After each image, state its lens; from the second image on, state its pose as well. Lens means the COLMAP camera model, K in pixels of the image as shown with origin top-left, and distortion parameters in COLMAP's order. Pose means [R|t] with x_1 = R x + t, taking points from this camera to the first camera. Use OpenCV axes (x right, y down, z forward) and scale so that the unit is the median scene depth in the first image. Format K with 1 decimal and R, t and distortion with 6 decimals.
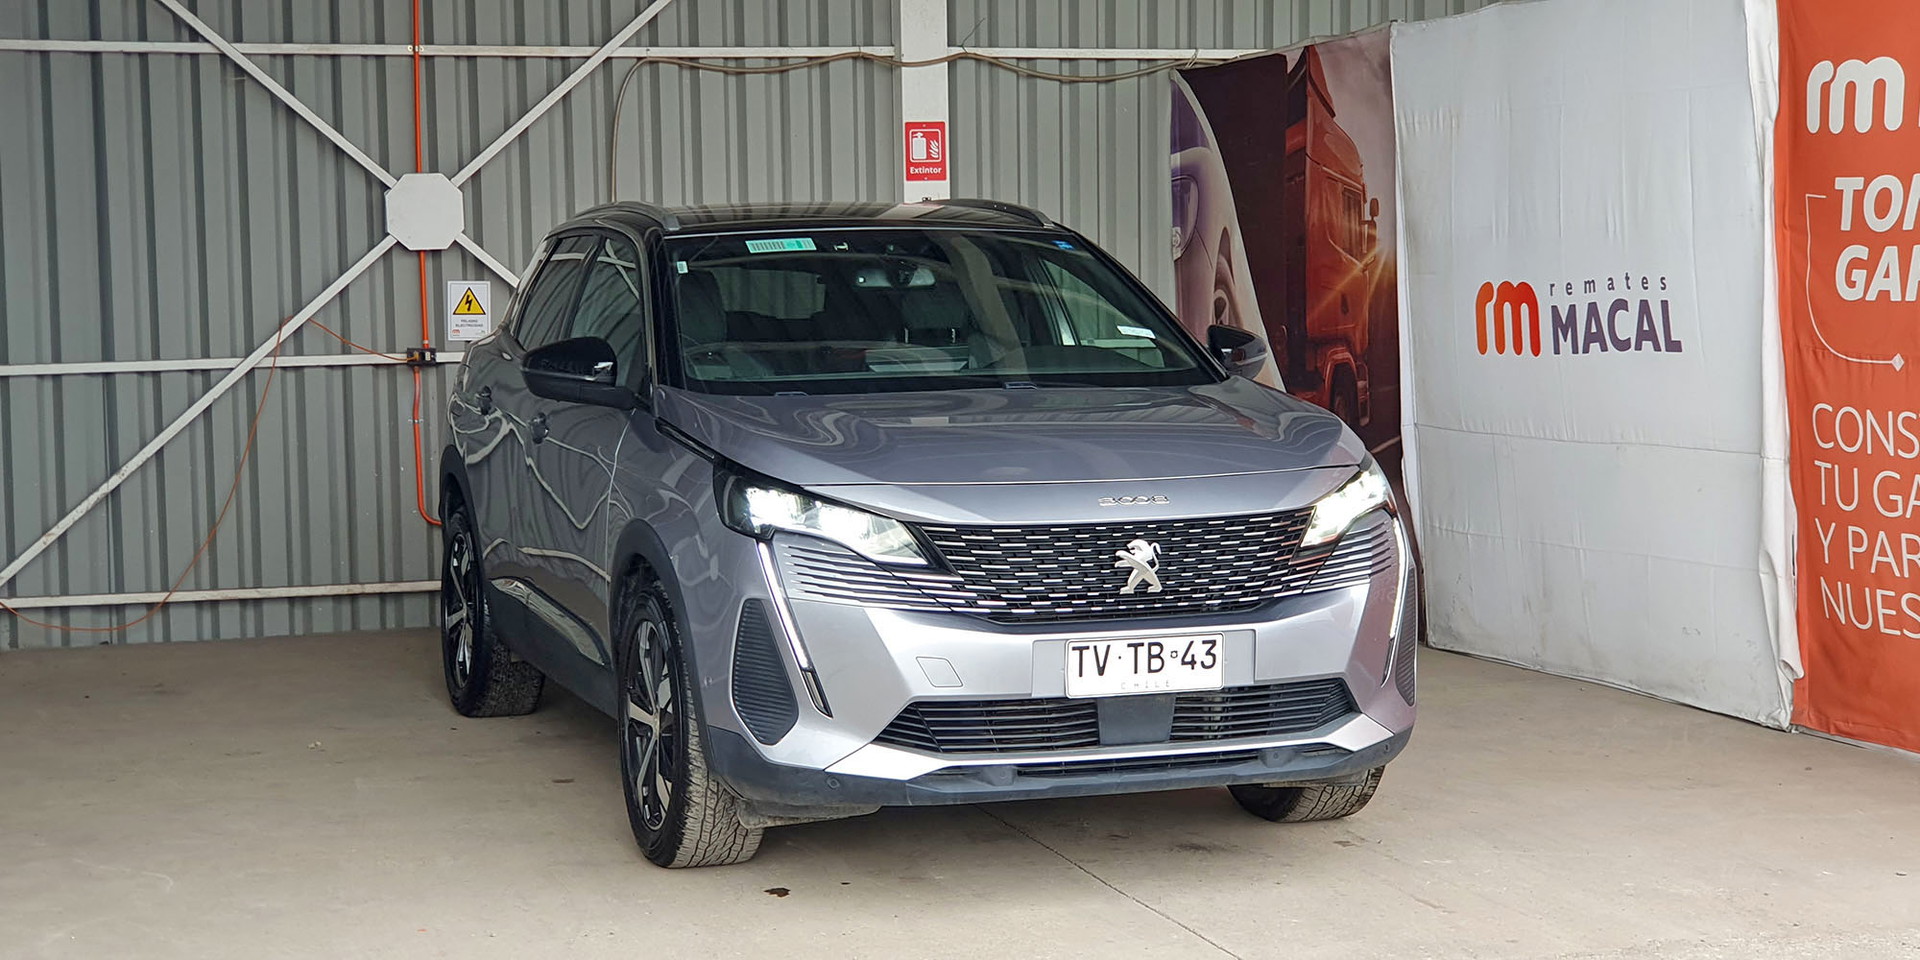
lens RADIAL K [[2950.2, 0, 969.9], [0, 2950.2, 442.7], [0, 0, 1]] dist [0.292567, -1.544892]
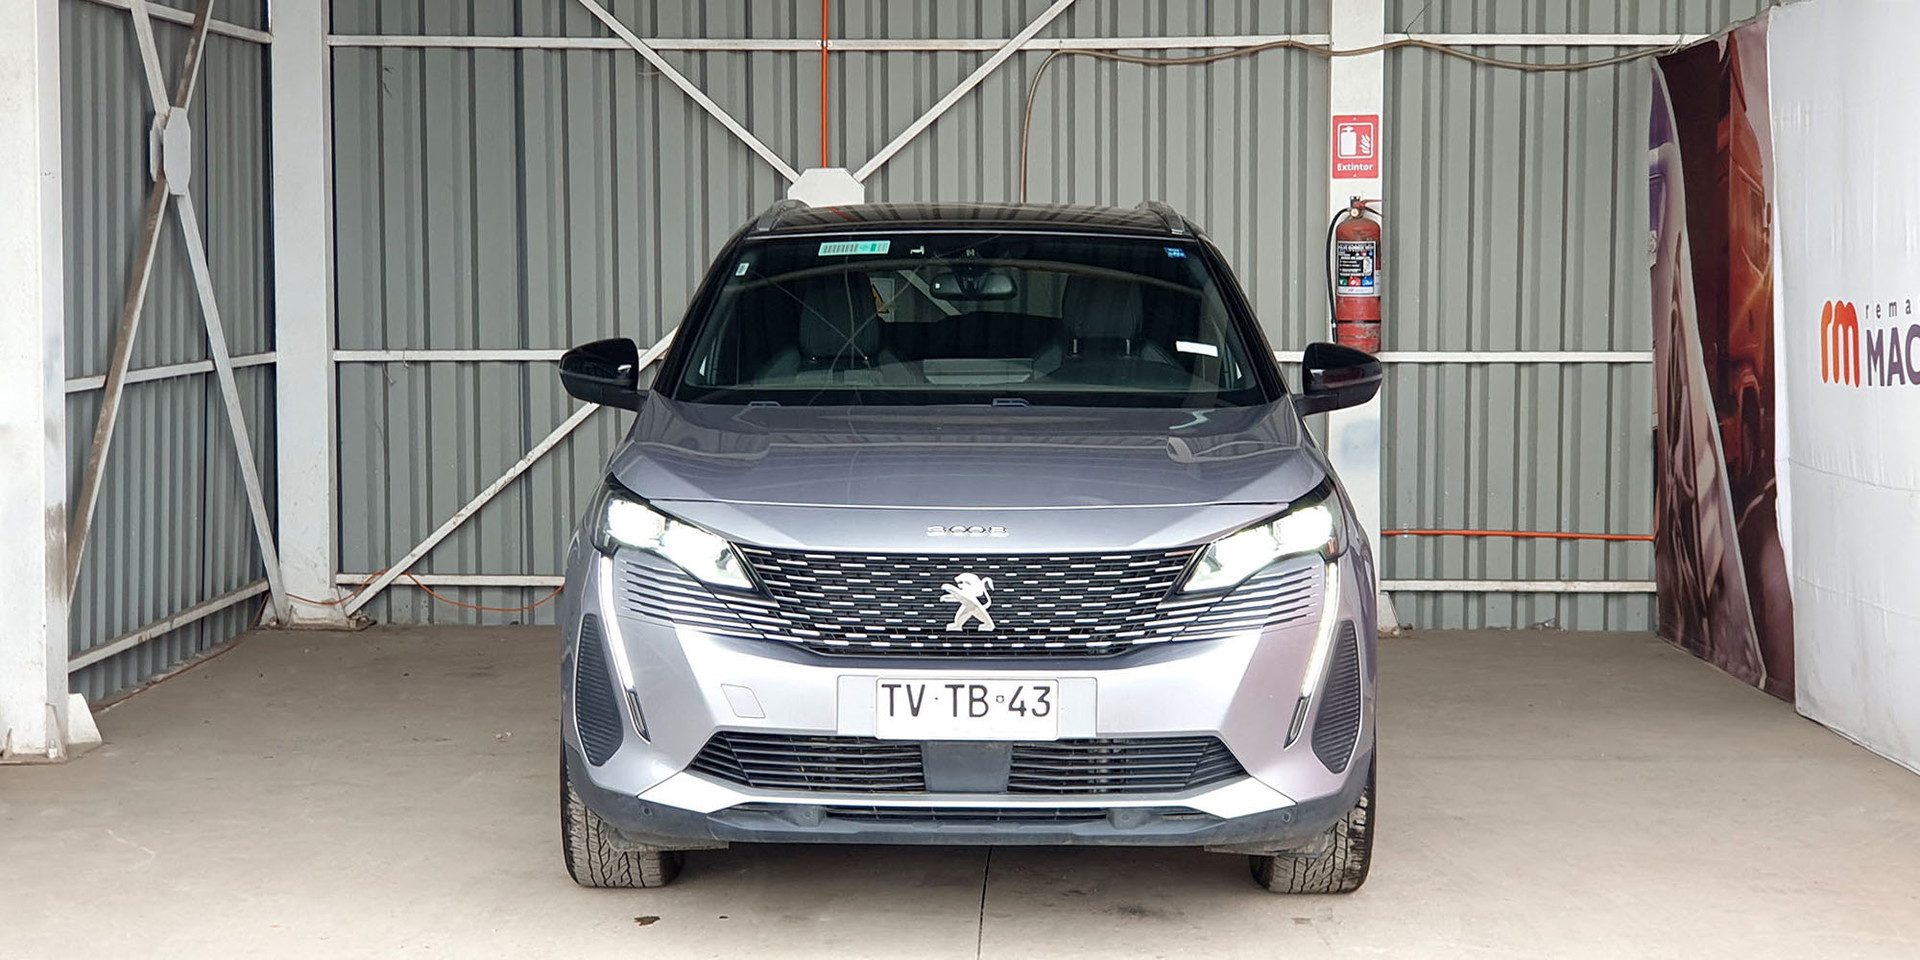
lens RADIAL K [[3060.9, 0, 987.4], [0, 3060.9, 442.5], [0, 0, 1]] dist [0.277785, -1.596319]
pose [[0.944814, 0.037177, -0.325491, 0.206961], [-0.036999, 0.999293, 0.006740, -0.008228], [0.325512, 0.005675, 0.945521, 0.050550]]
